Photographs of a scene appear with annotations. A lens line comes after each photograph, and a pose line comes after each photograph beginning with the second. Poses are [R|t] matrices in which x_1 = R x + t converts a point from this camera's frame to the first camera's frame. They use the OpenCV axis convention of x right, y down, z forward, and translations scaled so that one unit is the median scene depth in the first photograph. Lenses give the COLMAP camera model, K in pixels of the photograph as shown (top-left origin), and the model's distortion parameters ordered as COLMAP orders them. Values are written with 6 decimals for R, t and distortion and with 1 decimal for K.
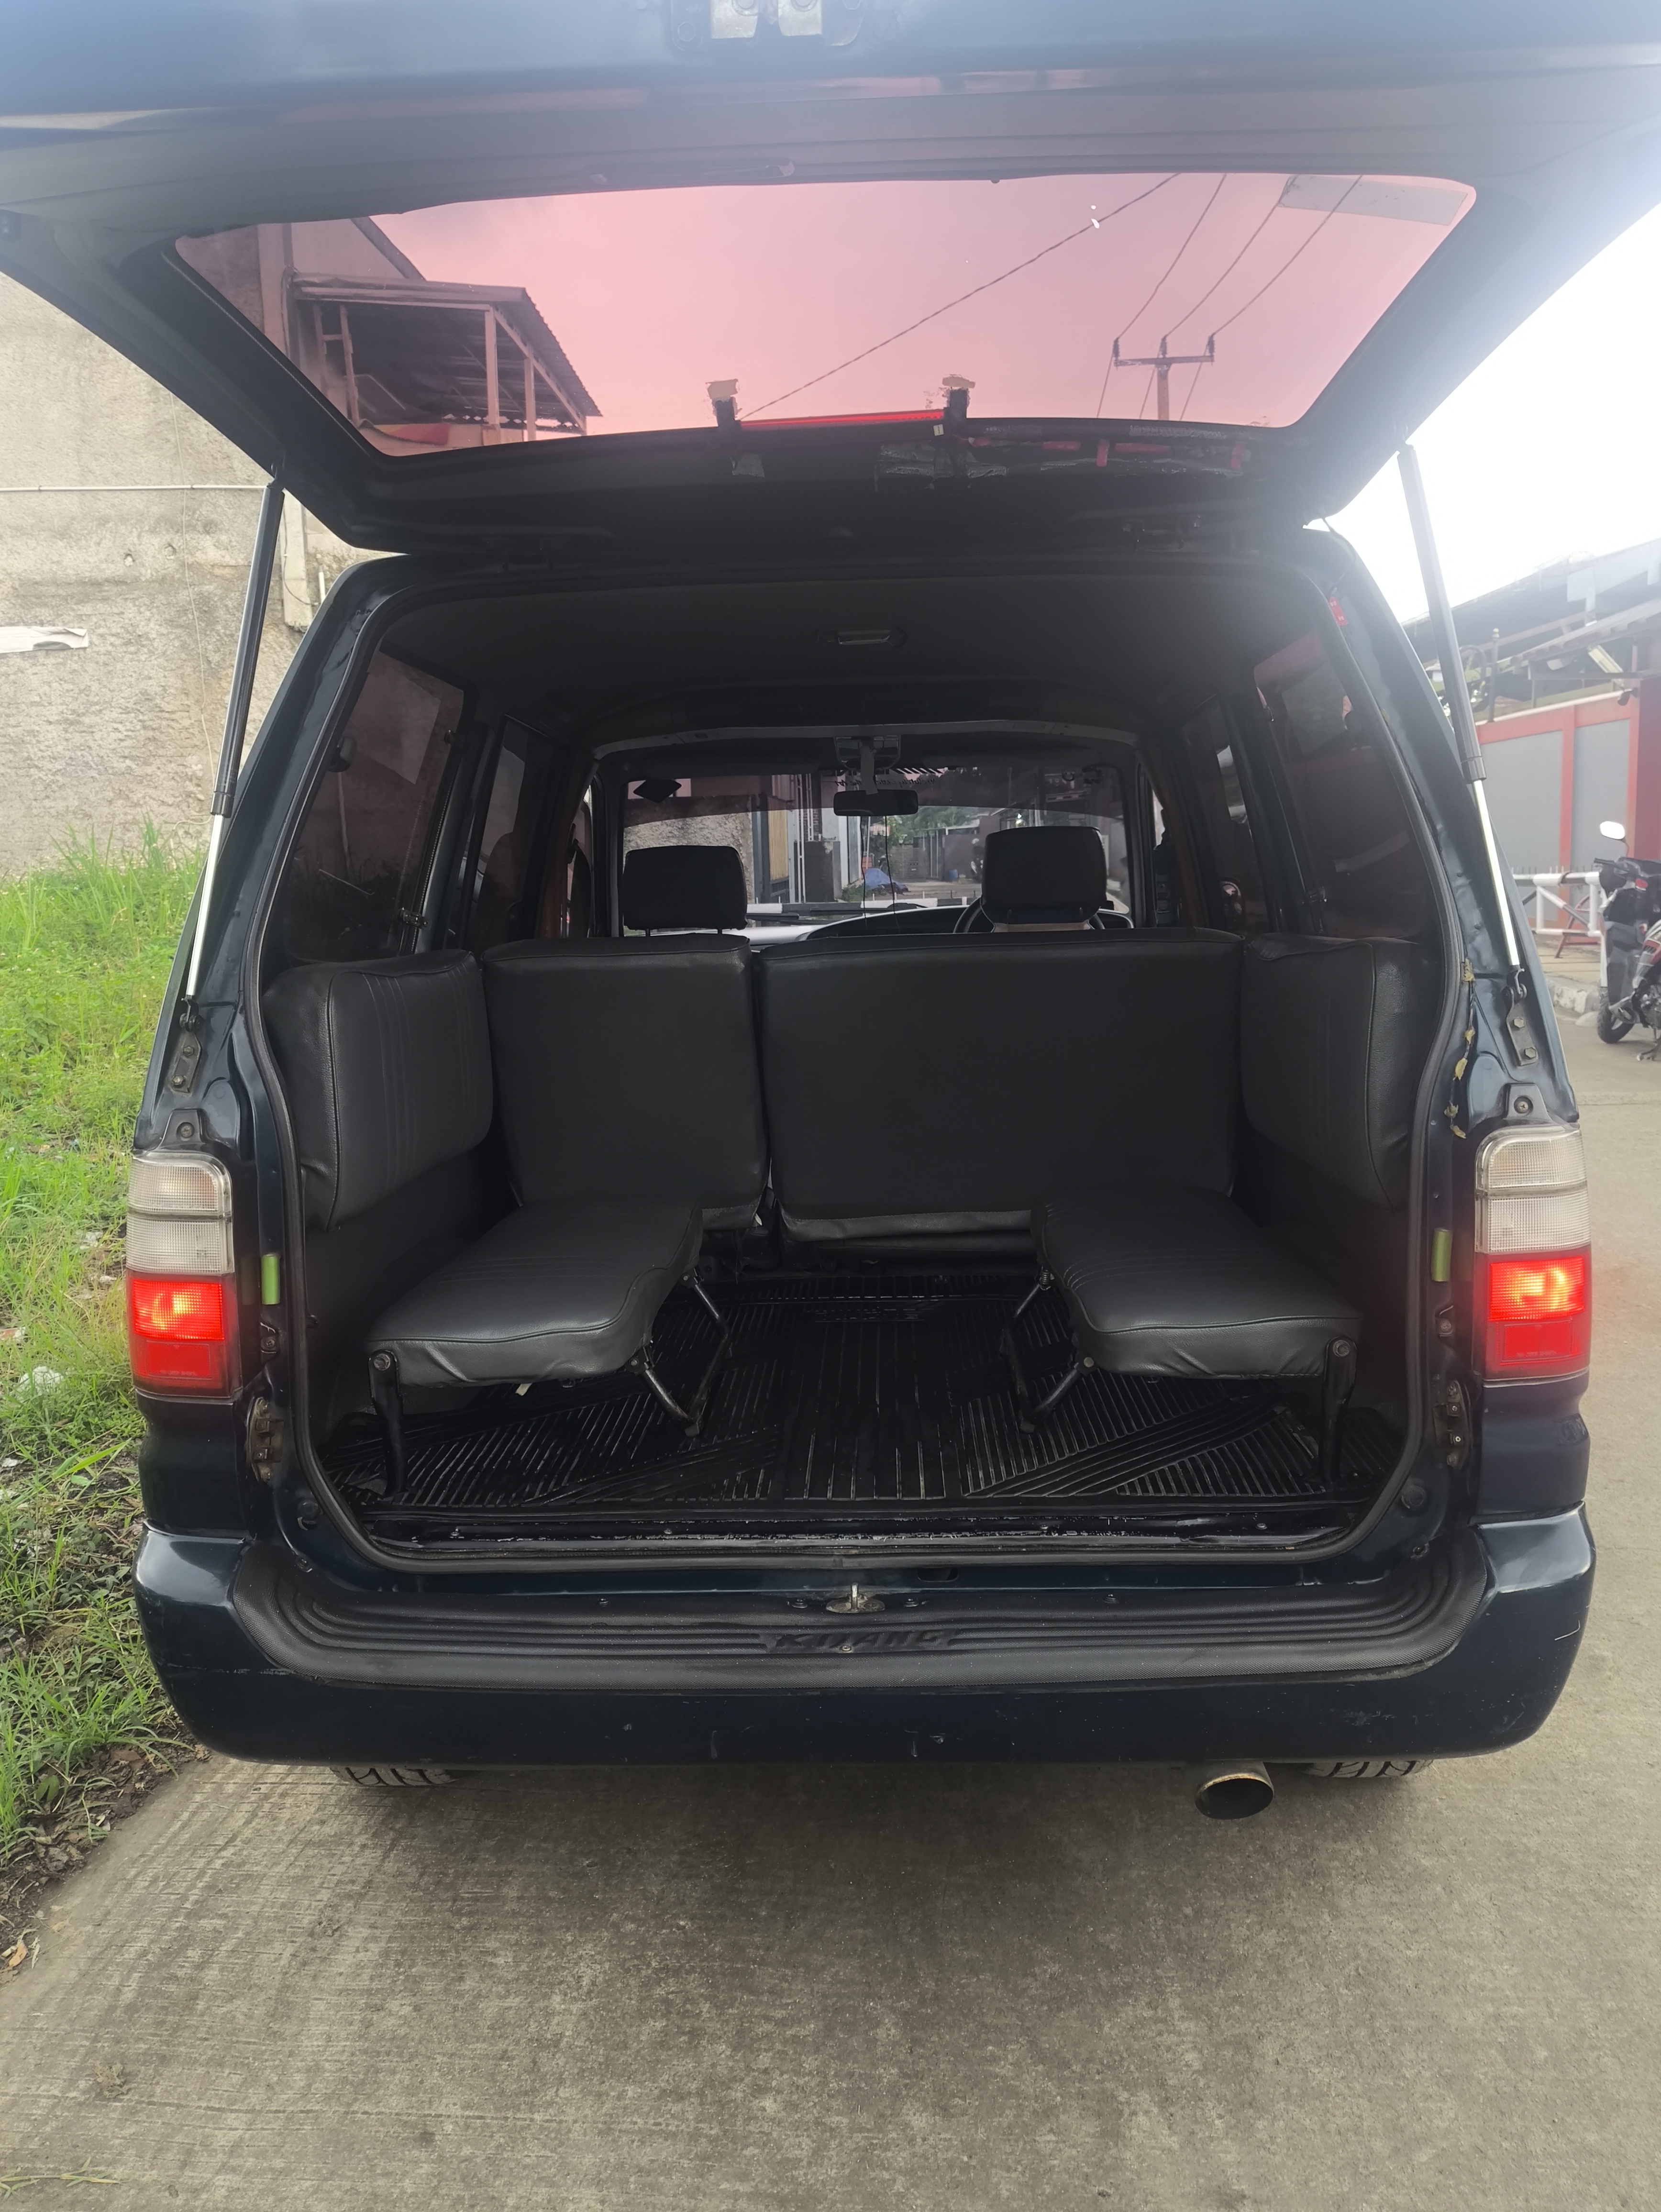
lens RADIAL K [[1859.4, 0, 827.3], [0, 1859.4, 1093.7], [0, 0, 1]] dist [0.095785, -0.111036]
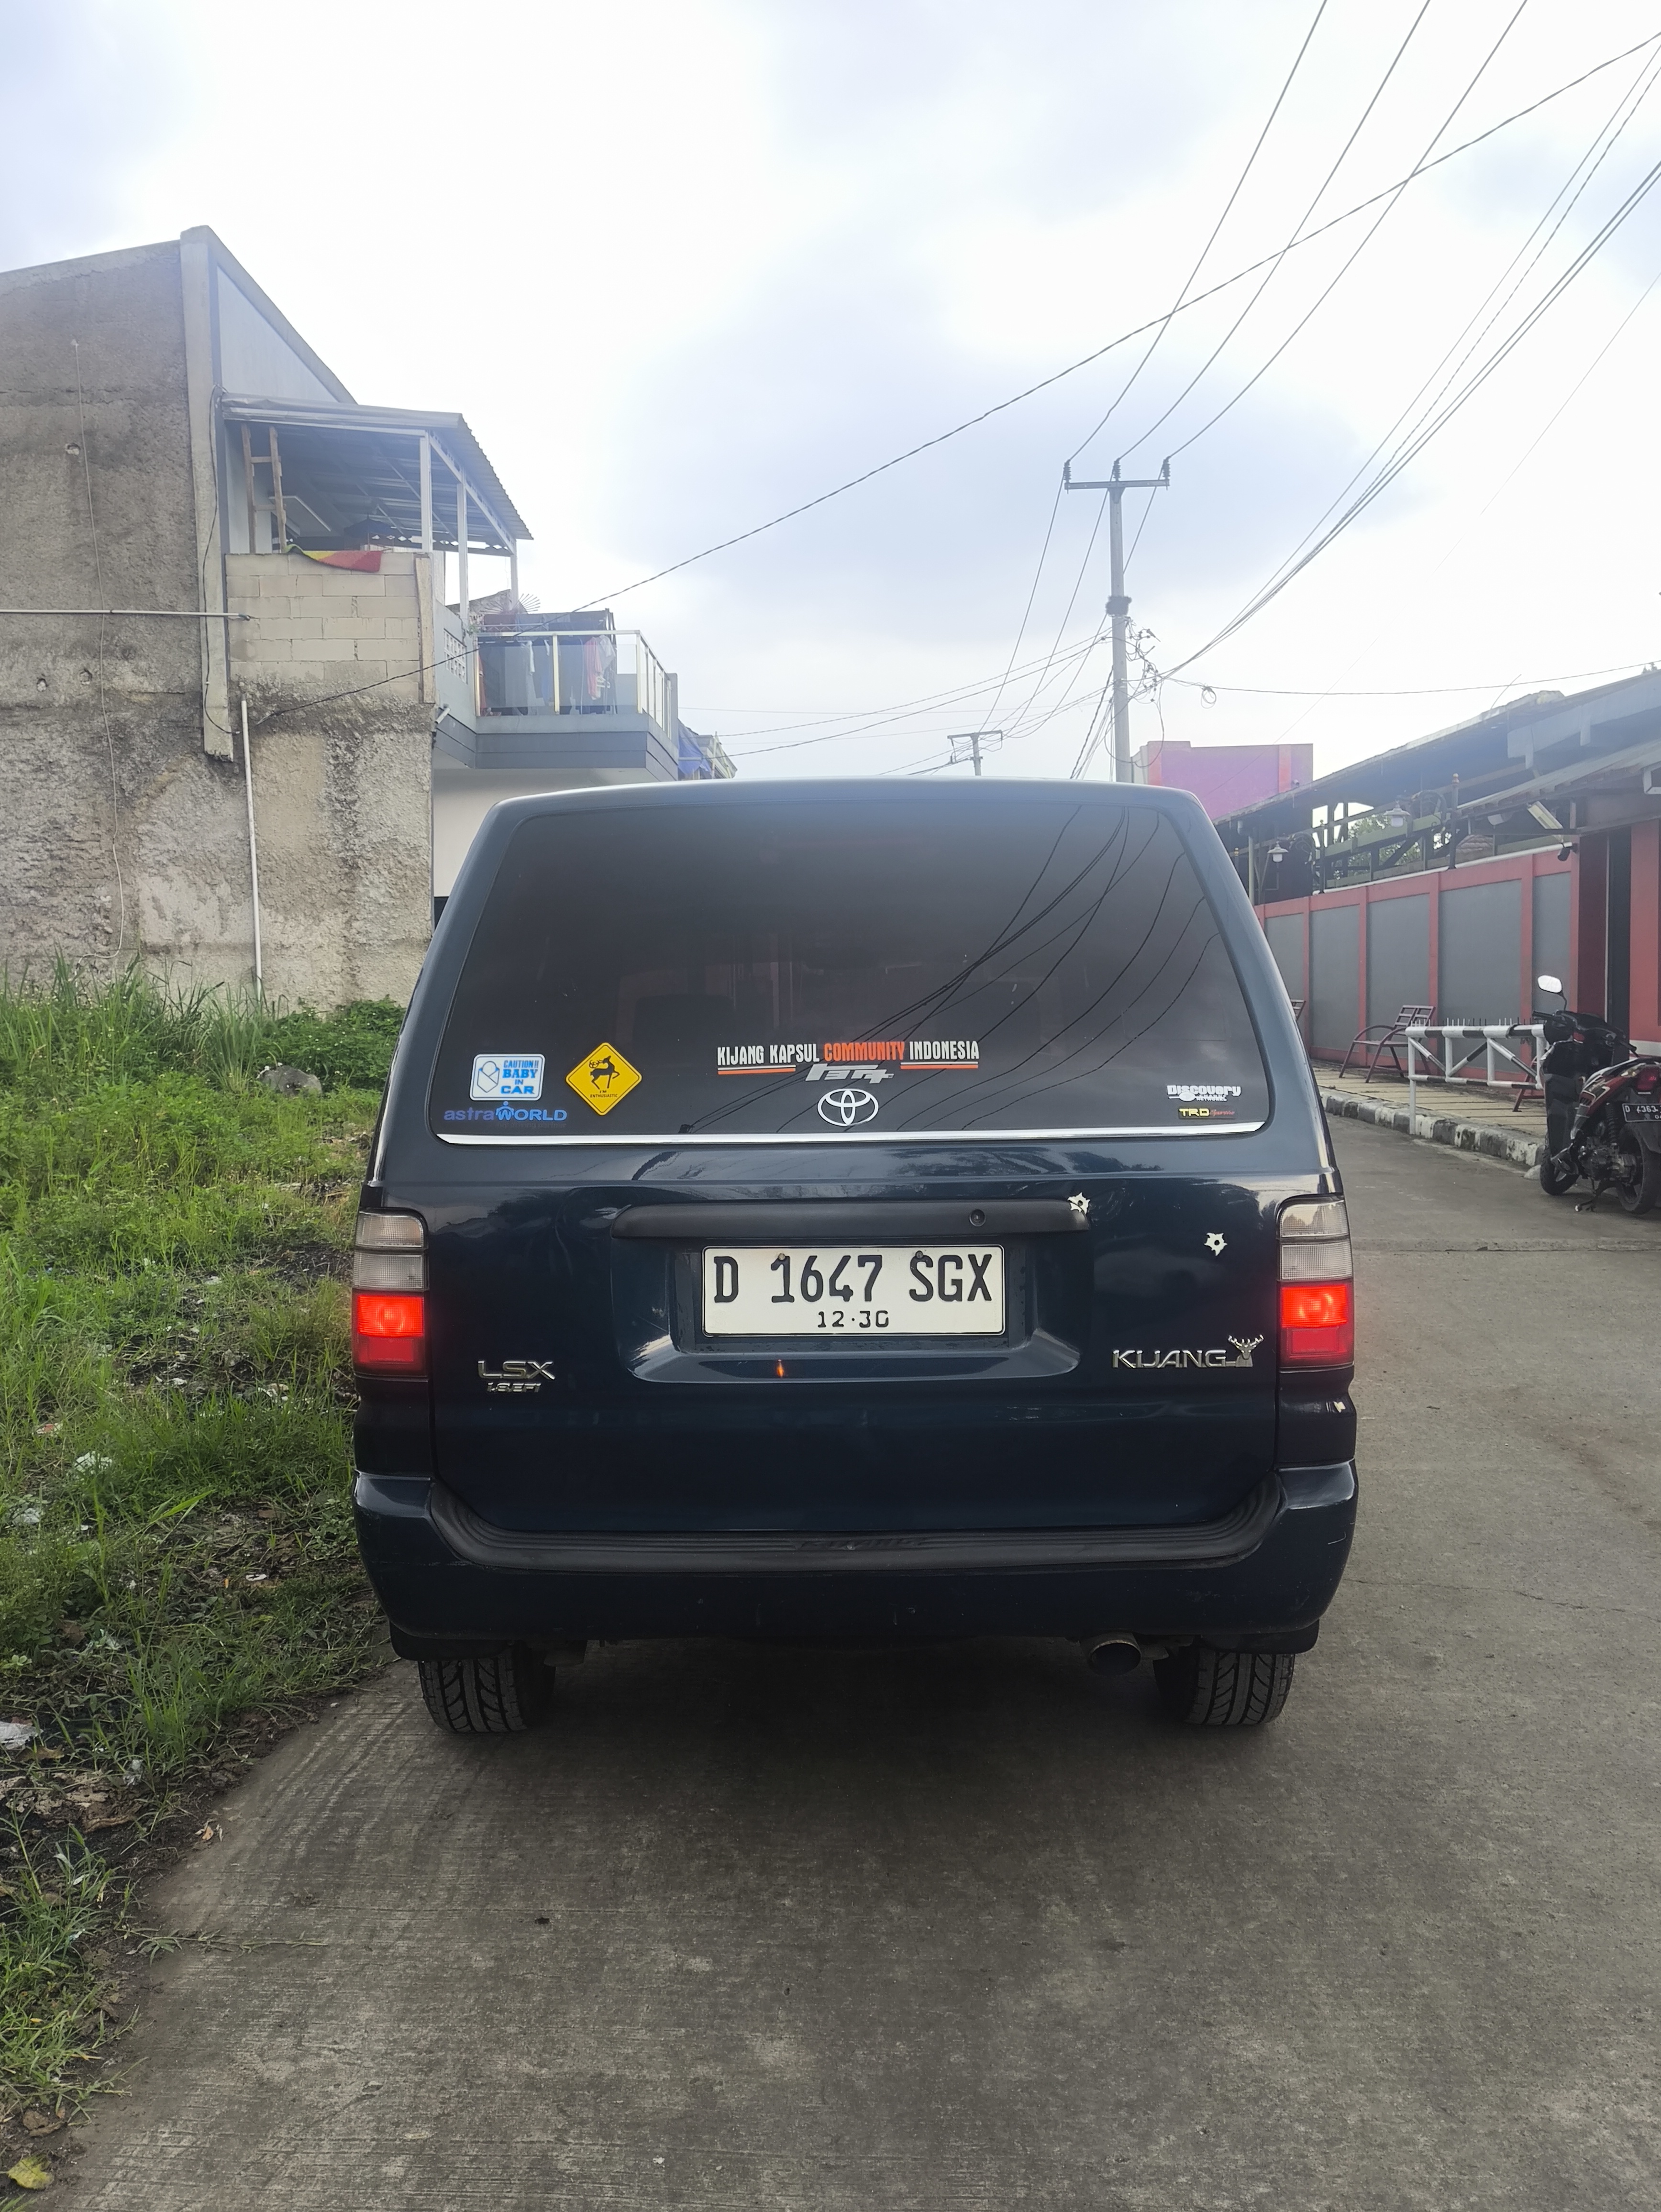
lens RADIAL K [[2084.5, 0, 830.5], [0, 2084.5, 1106.0], [0, 0, 1]] dist [0.144903, 0.000815]
pose [[0.999220, 0.009245, 0.038387, -0.055709], [-0.006374, 0.997221, -0.074228, 0.057202], [-0.038967, 0.073925, 0.996502, -0.519700]]
